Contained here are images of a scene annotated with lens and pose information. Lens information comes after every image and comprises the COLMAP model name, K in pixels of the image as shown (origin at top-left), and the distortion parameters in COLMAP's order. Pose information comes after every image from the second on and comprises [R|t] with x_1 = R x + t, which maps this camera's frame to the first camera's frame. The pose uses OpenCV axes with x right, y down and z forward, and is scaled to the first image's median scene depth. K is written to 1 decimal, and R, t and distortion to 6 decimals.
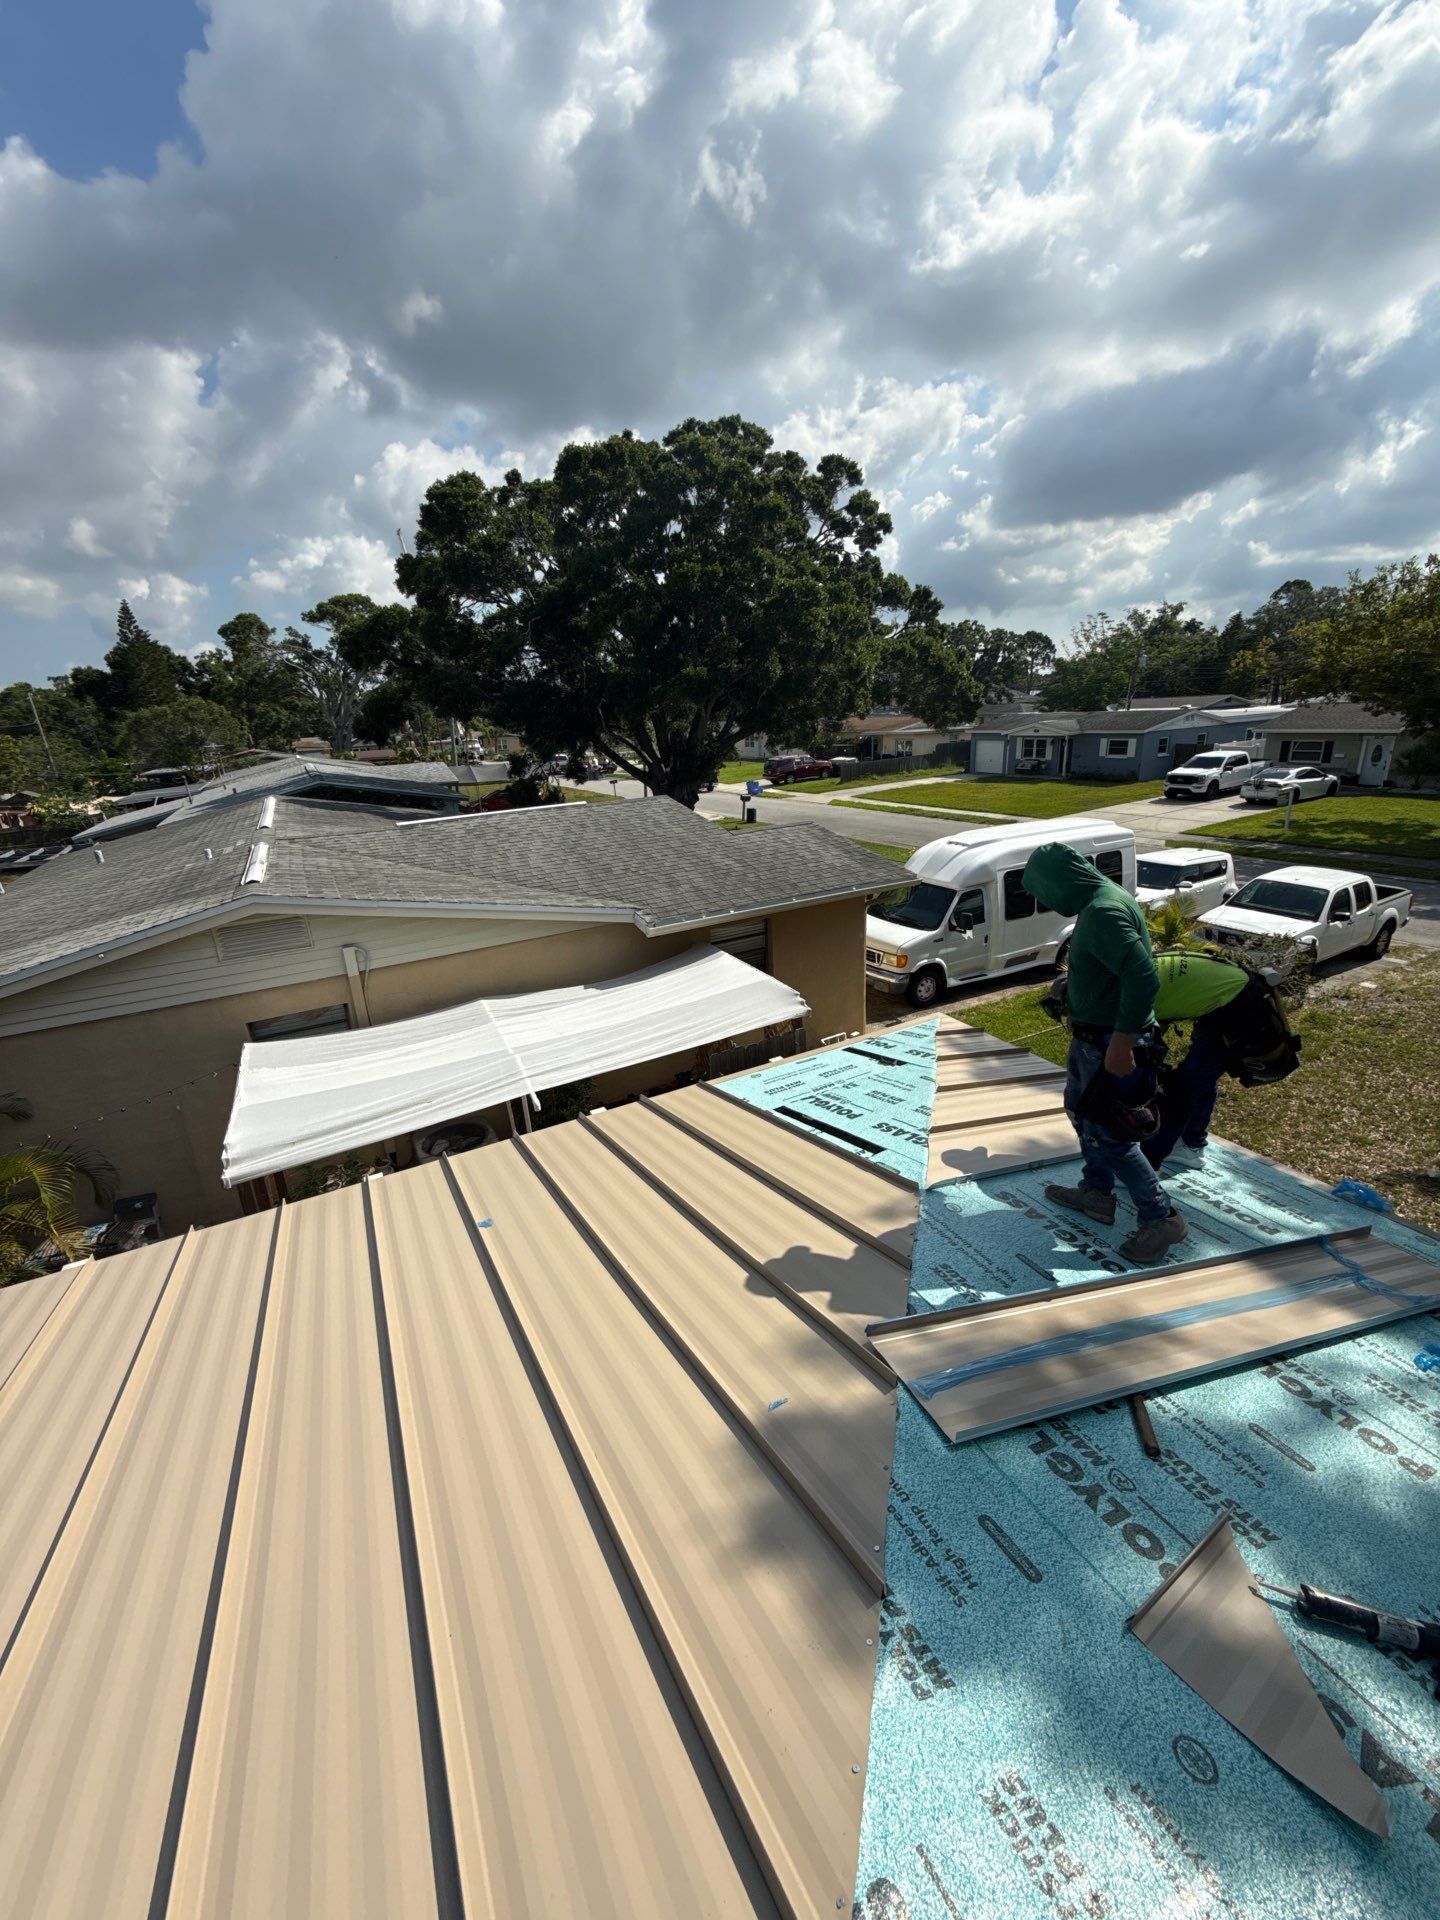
lens RADIAL K [[757.6, 0, 722.2], [0, 757.6, 966.4], [0, 0, 1]] dist [0.001290, -0.000834]
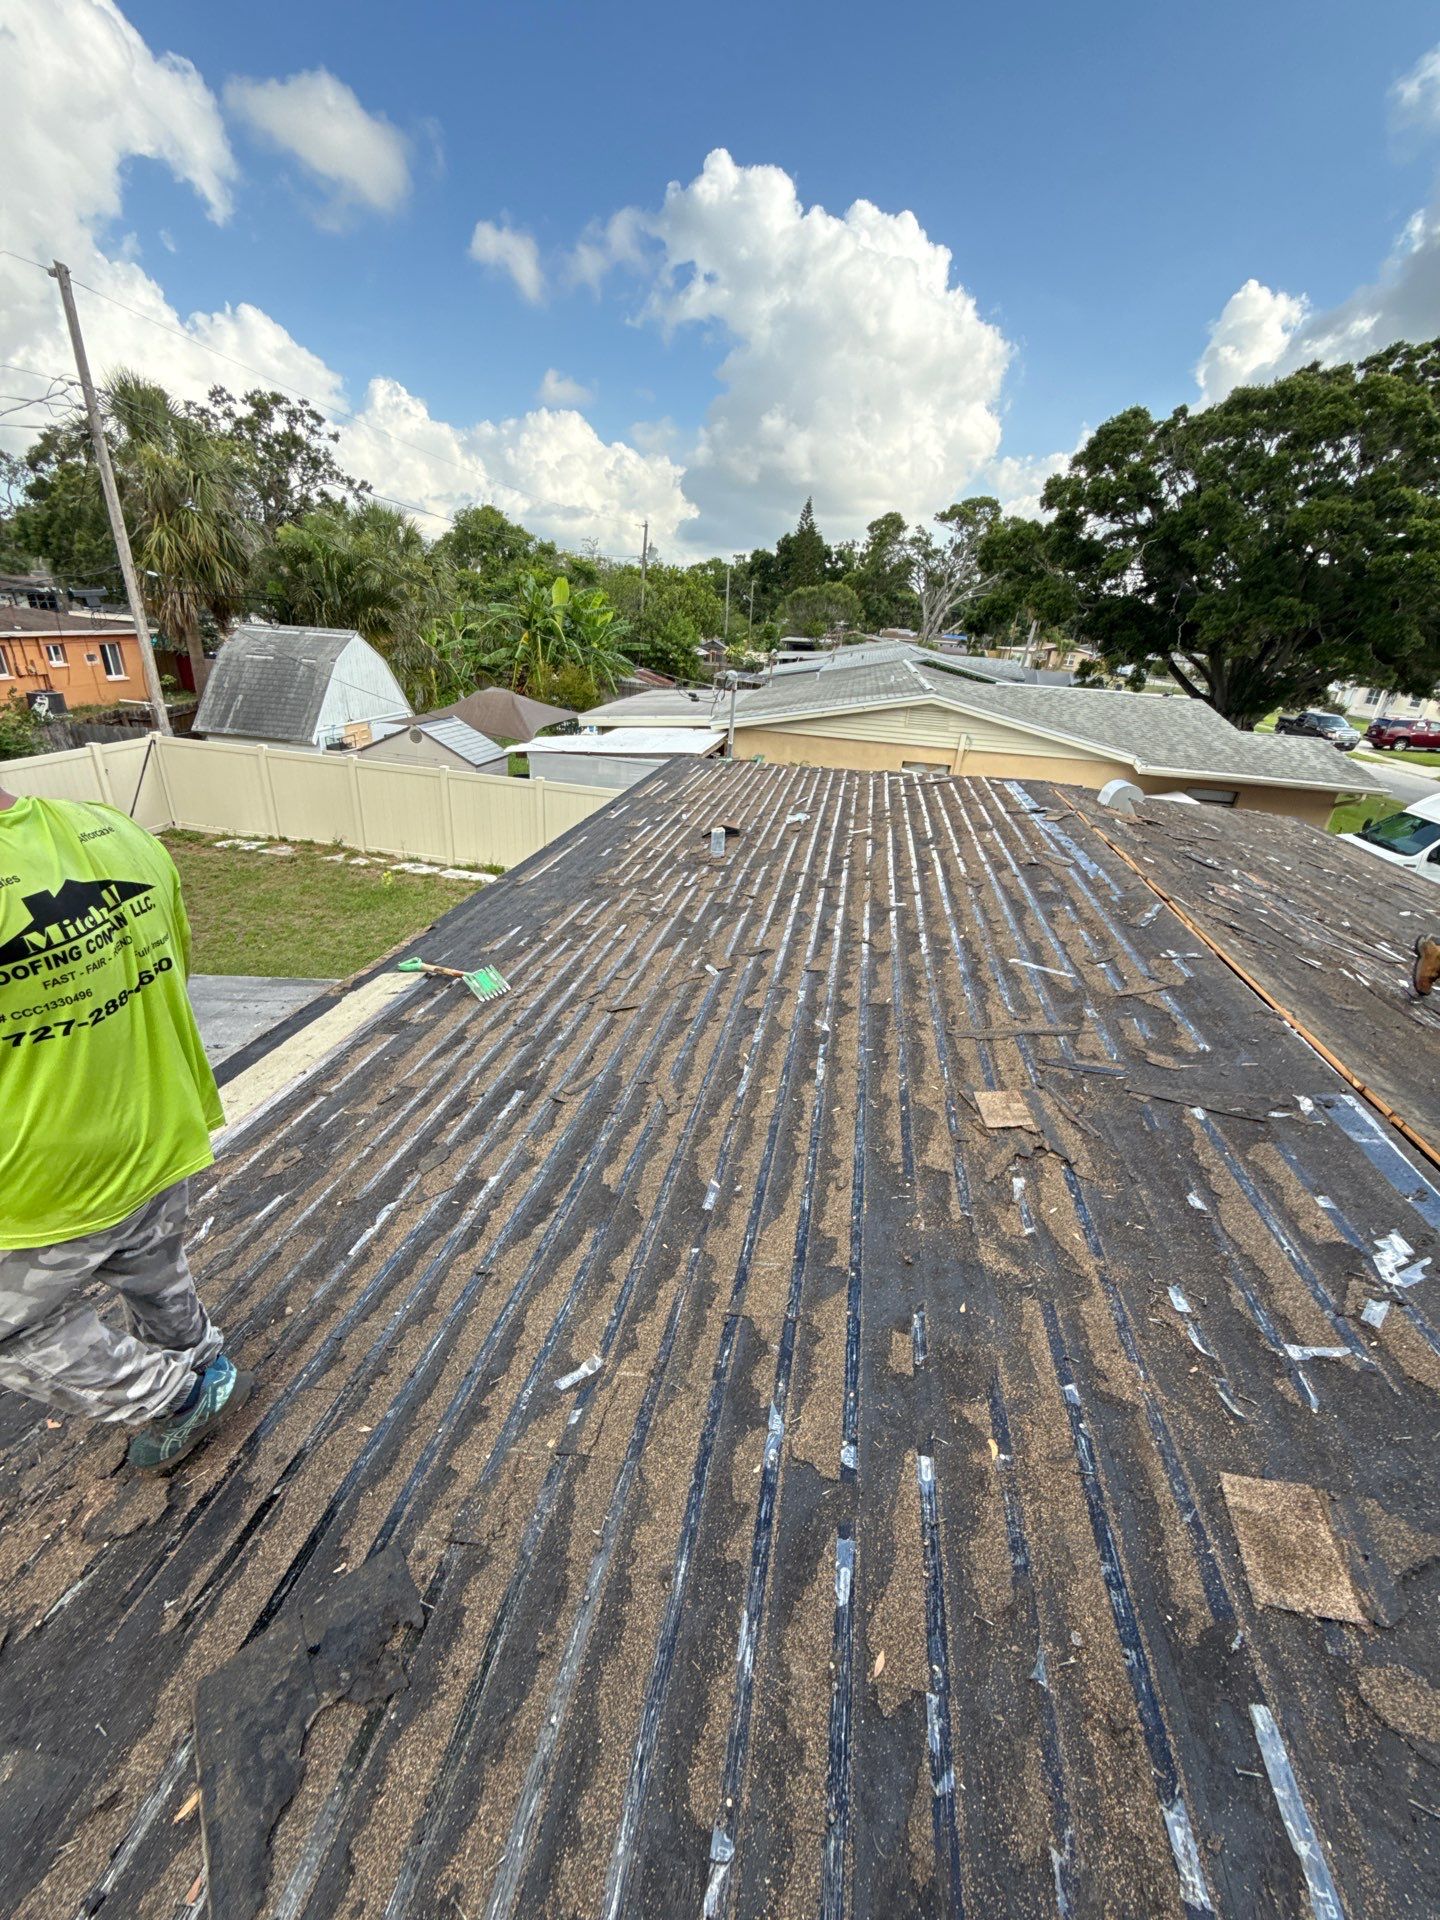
lens RADIAL K [[757.6, 0, 724.8], [0, 757.6, 962.5], [0, 0, 1]] dist [0.001290, -0.000834]
pose [[0.773960, 0.355361, -0.524123, 0.068533], [-0.300571, 0.934669, 0.189869, 0.094591], [0.557353, 0.010585, 0.830208, -0.254175]]
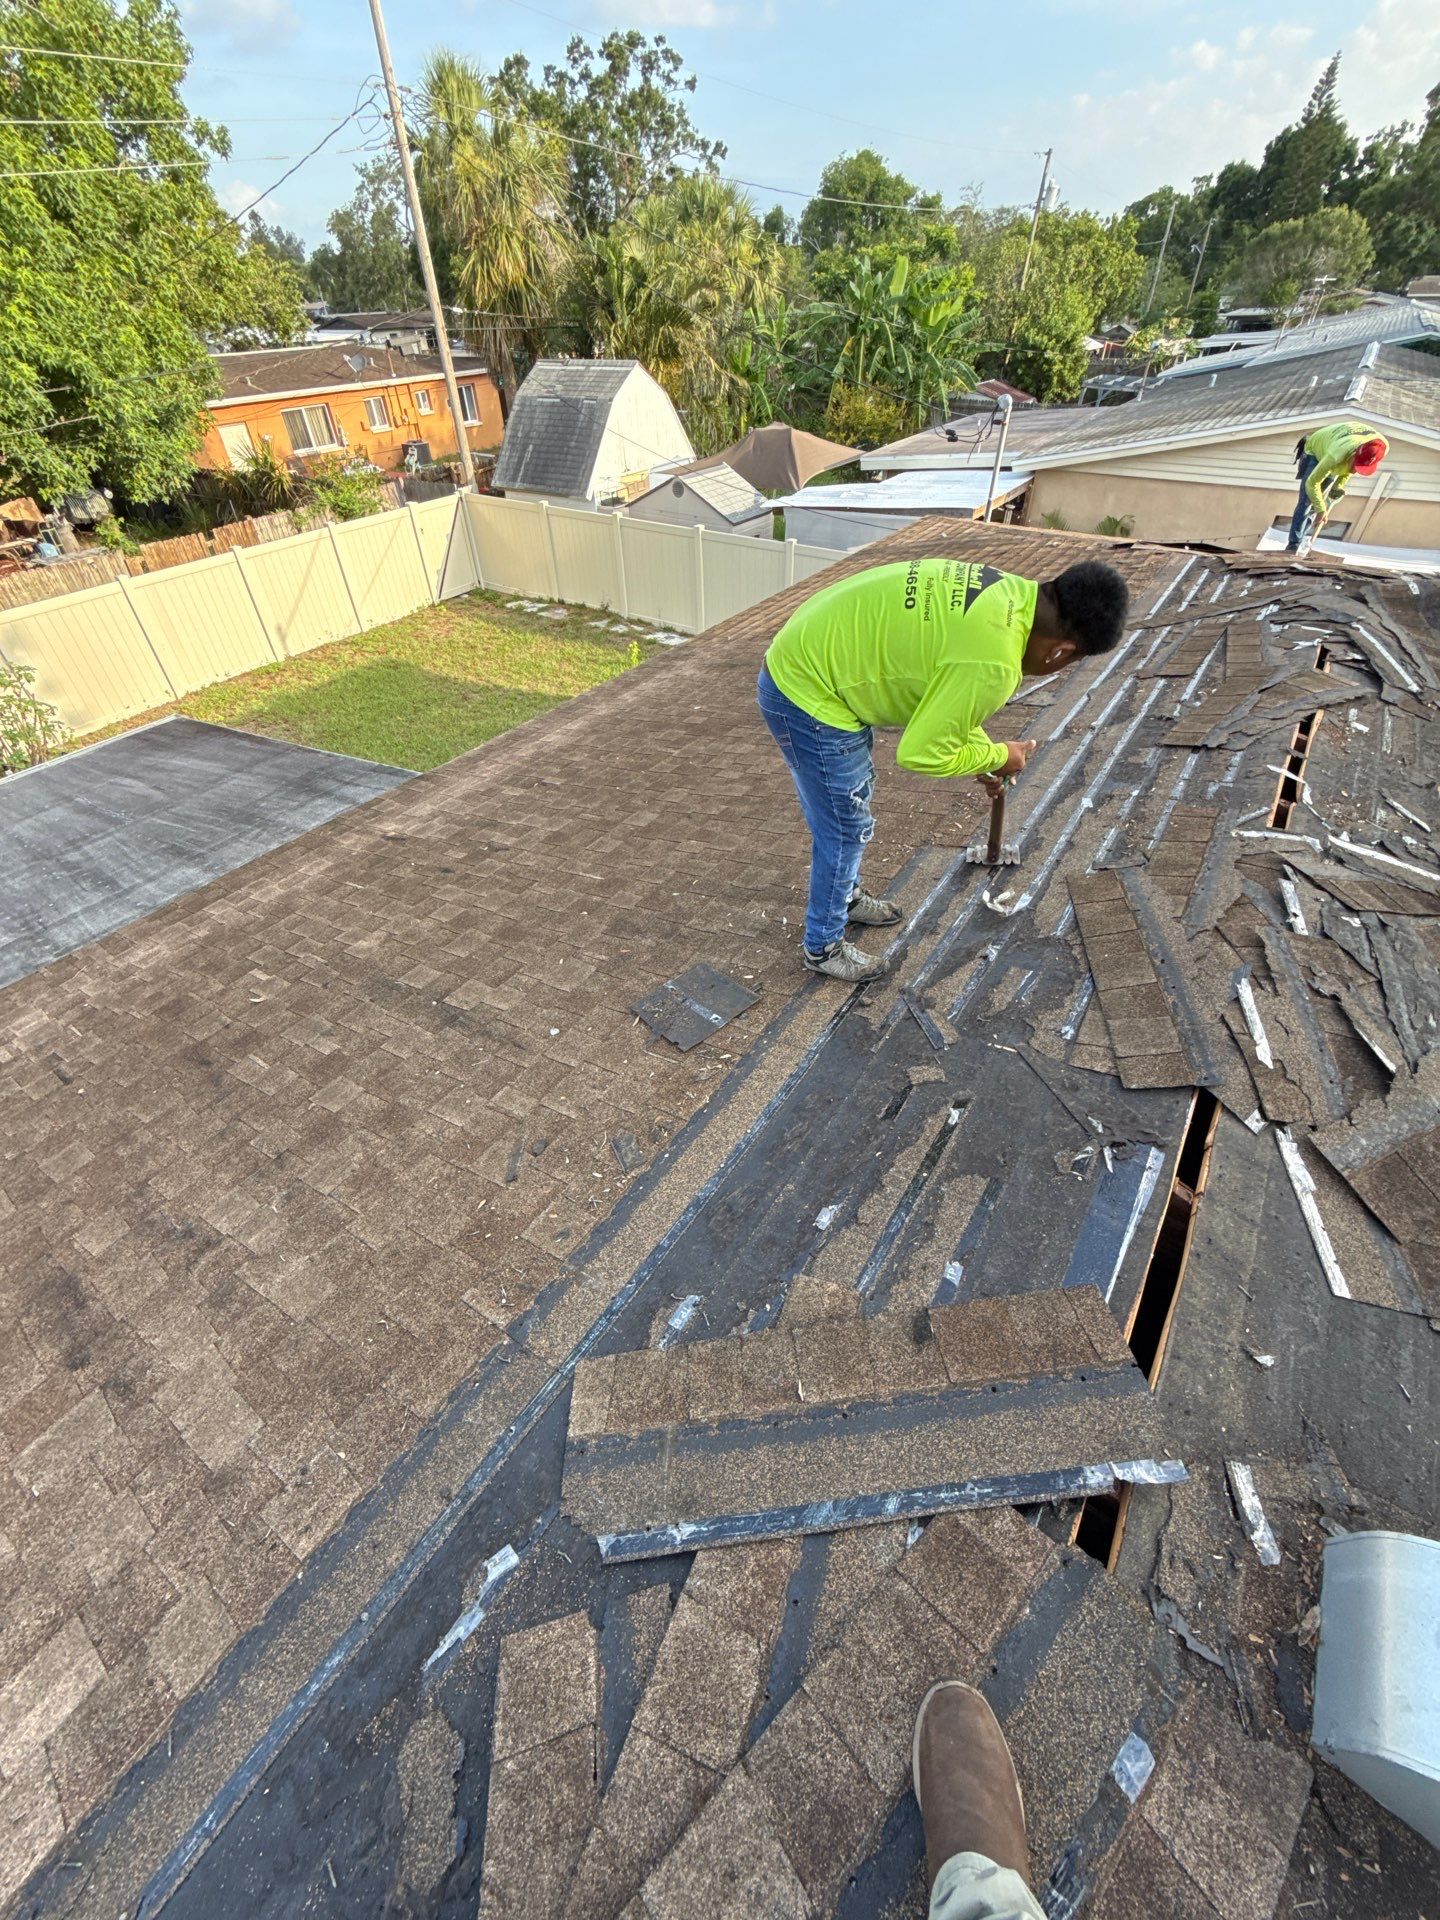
lens RADIAL K [[757.6, 0, 723.5], [0, 757.6, 962.8], [0, 0, 1]] dist [0.001290, -0.000834]
pose [[0.464405, 0.621921, -0.630510, 0.094480], [-0.289333, 0.779419, 0.555692, 0.069497], [0.837027, -0.075639, 0.541908, -0.209113]]
